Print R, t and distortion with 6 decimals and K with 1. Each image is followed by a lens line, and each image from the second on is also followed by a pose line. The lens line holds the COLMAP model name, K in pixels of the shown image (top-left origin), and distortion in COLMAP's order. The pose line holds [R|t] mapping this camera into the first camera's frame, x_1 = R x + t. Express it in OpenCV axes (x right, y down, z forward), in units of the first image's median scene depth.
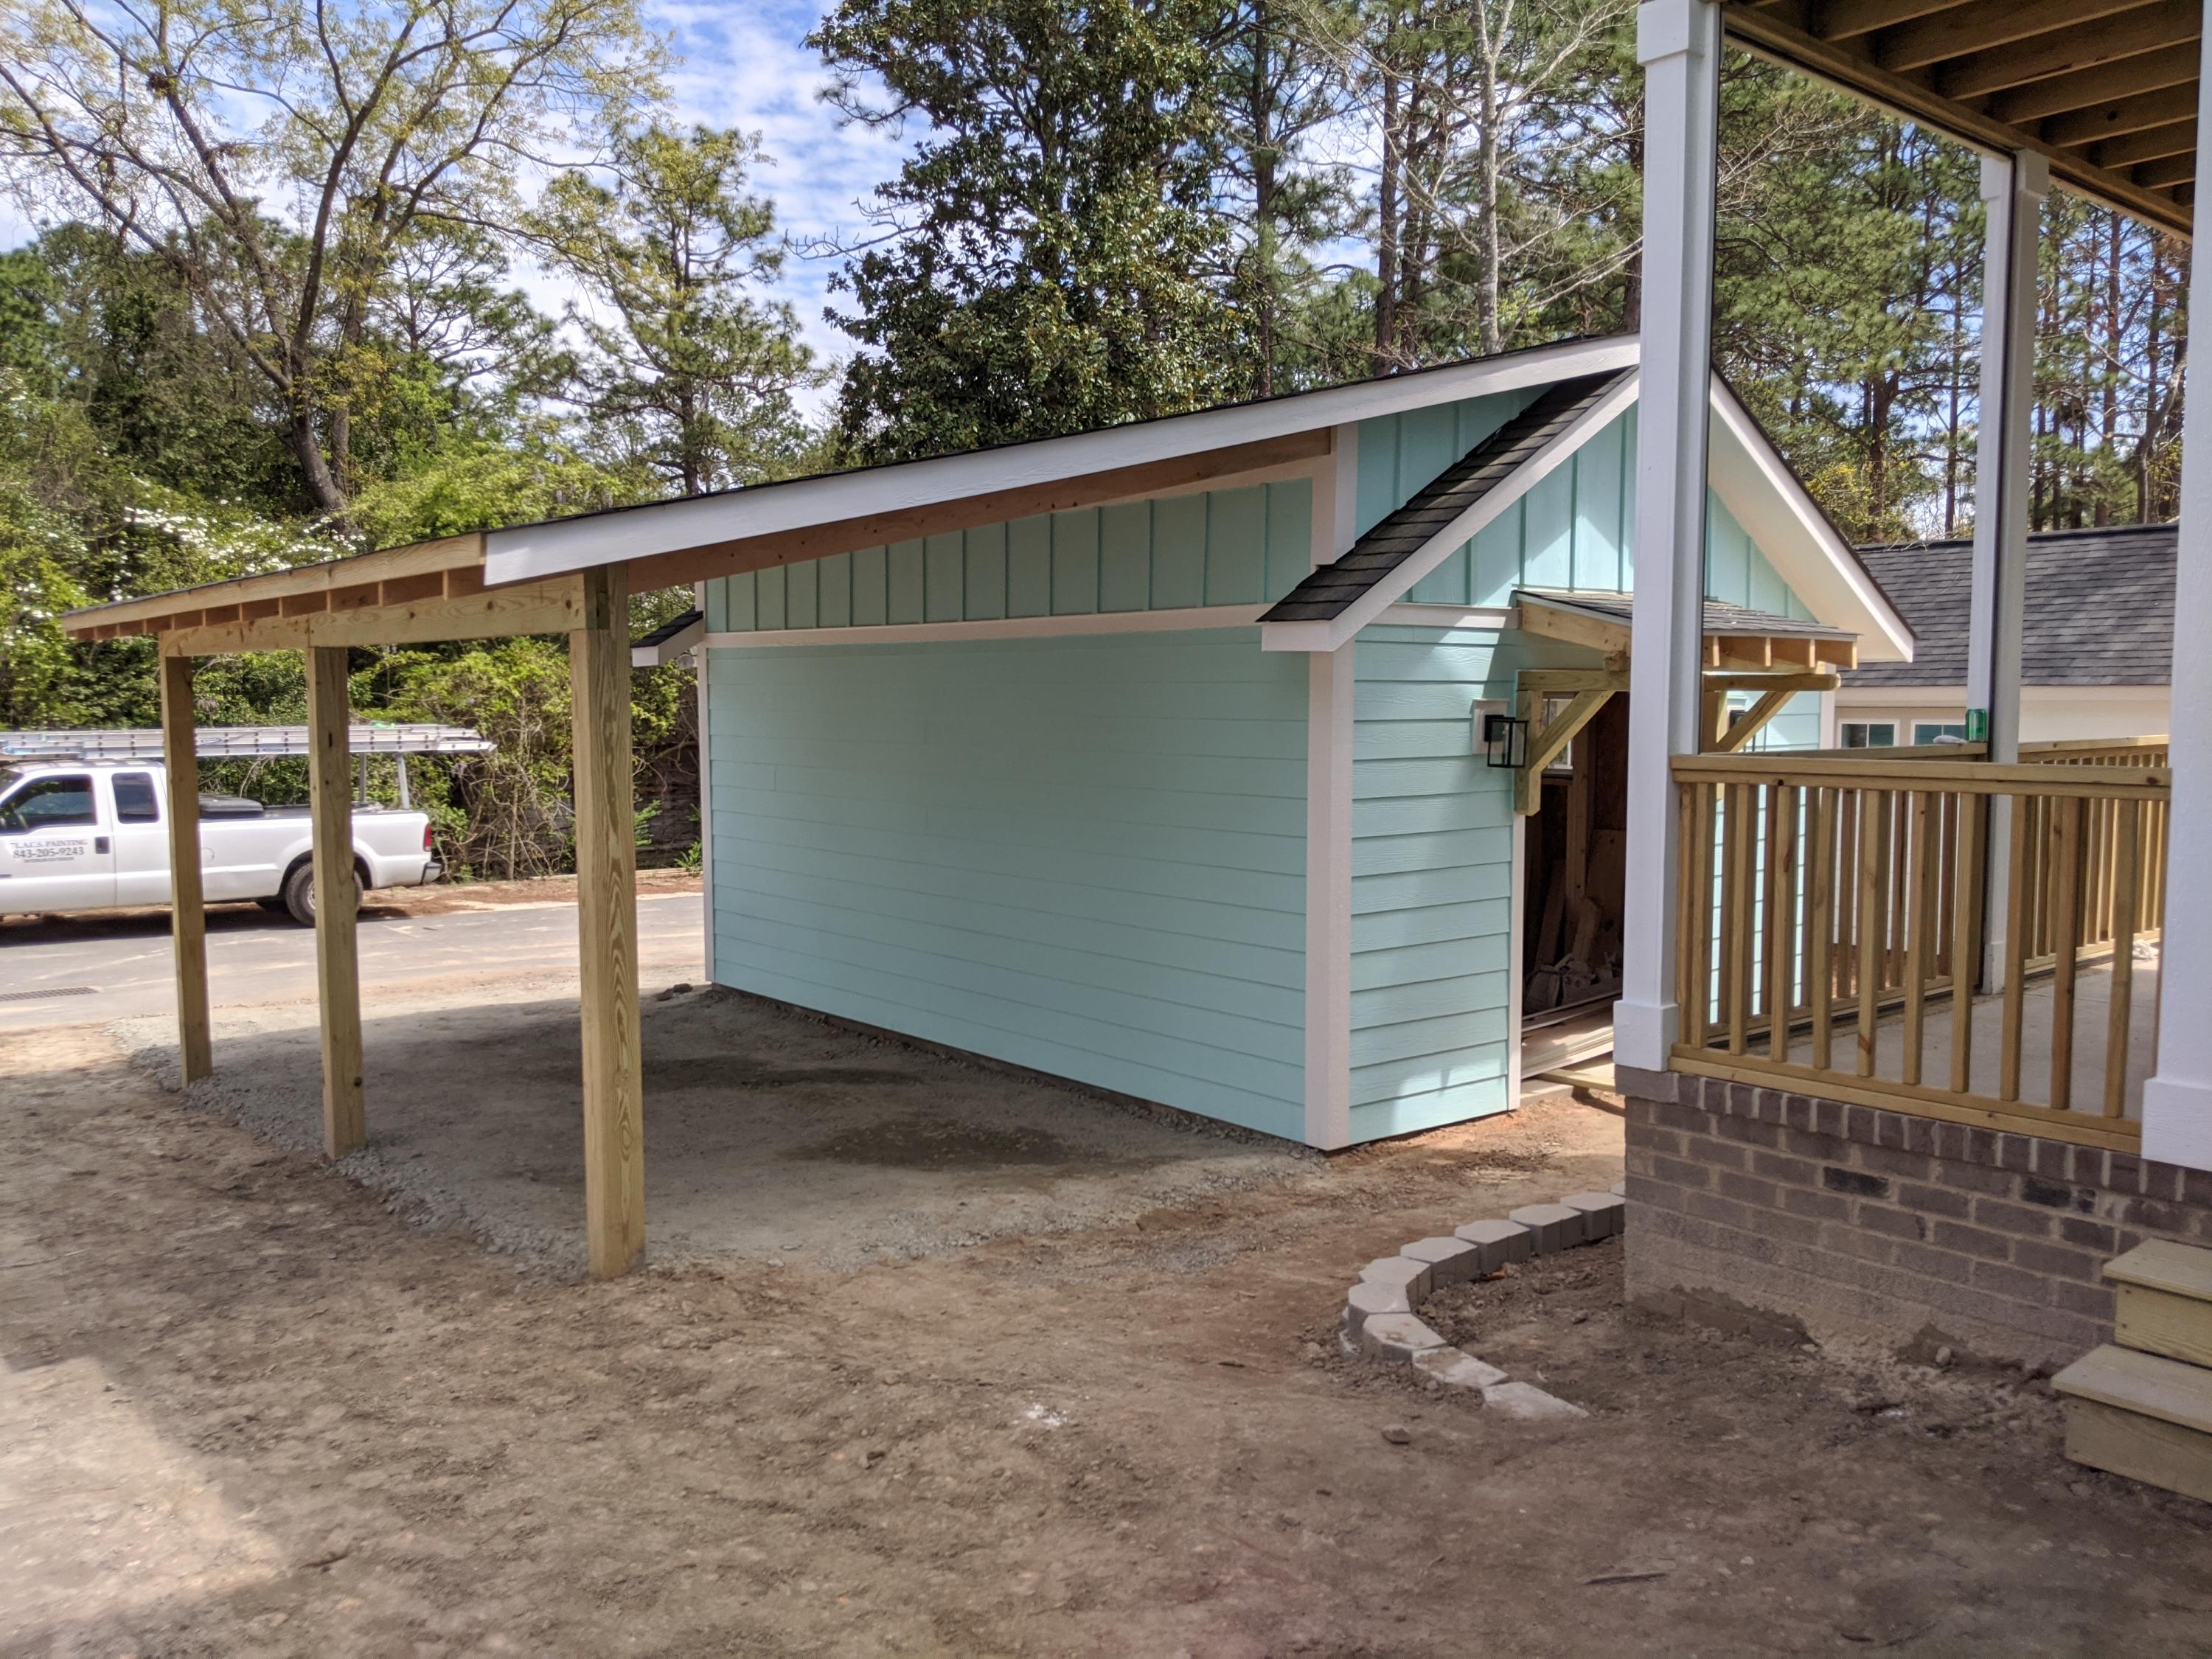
lens RADIAL K [[1756.0, 0, 1096.8], [0, 1756.0, 856.4], [0, 0, 1]] dist [0.092271, -0.135331]
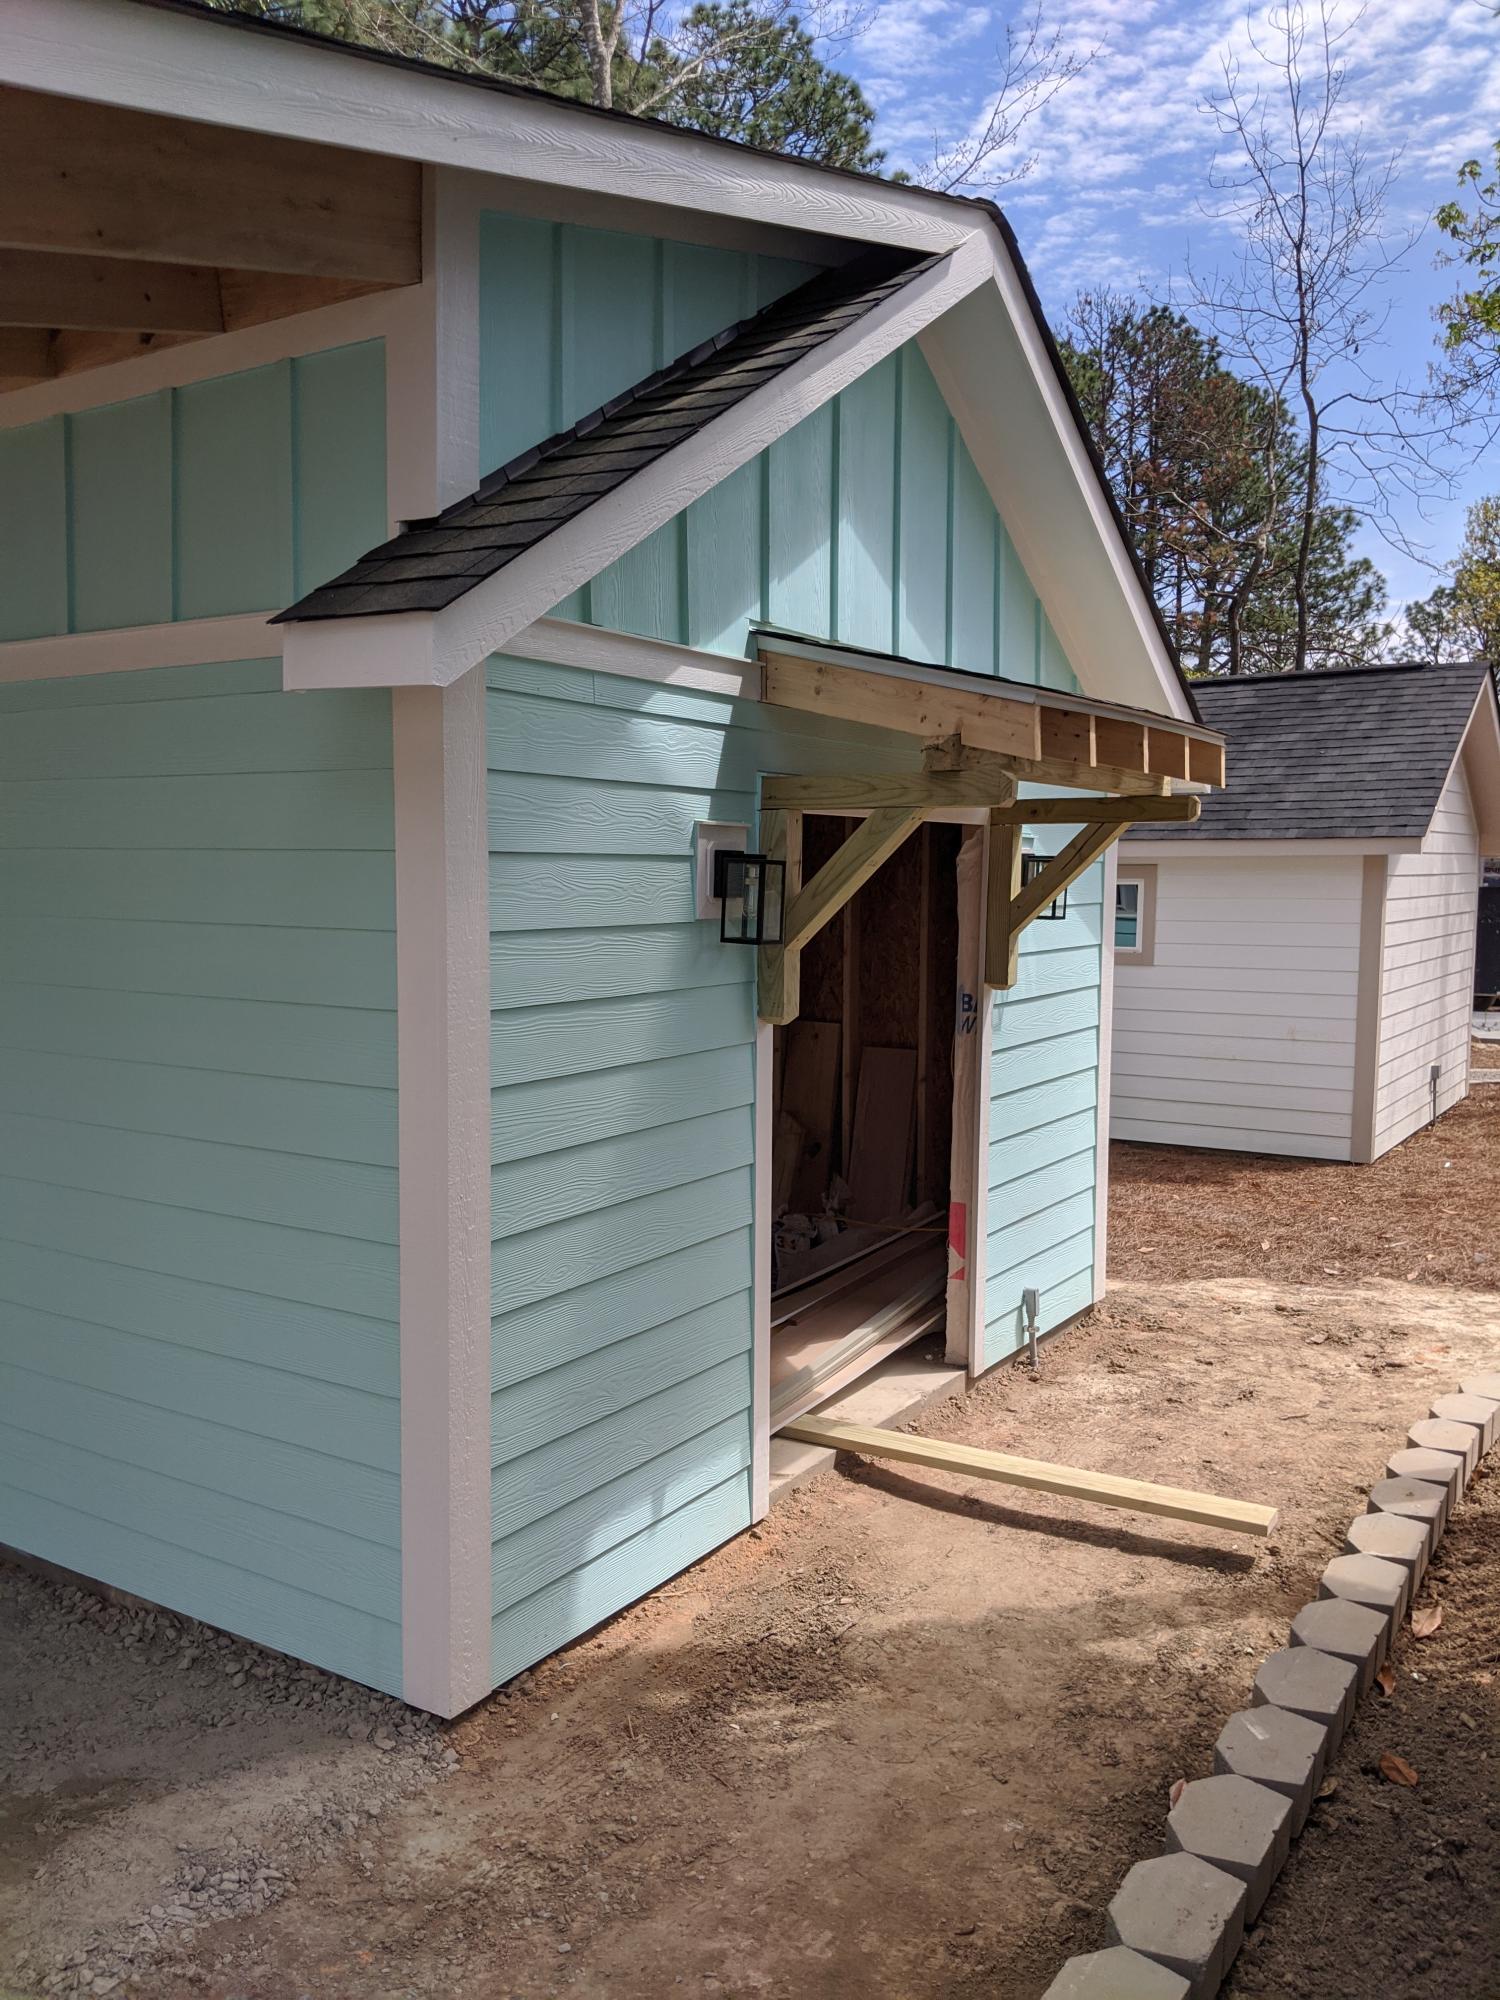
lens RADIAL K [[1587.7, 0, 701.0], [0, 1587.7, 1033.7], [0, 0, 1]] dist [0.092271, -0.135331]
pose [[0.954707, -0.024199, 0.296562, 0.065769], [0.019340, 0.999627, 0.019307, -0.032123], [-0.296918, -0.012697, 0.954818, 0.525585]]
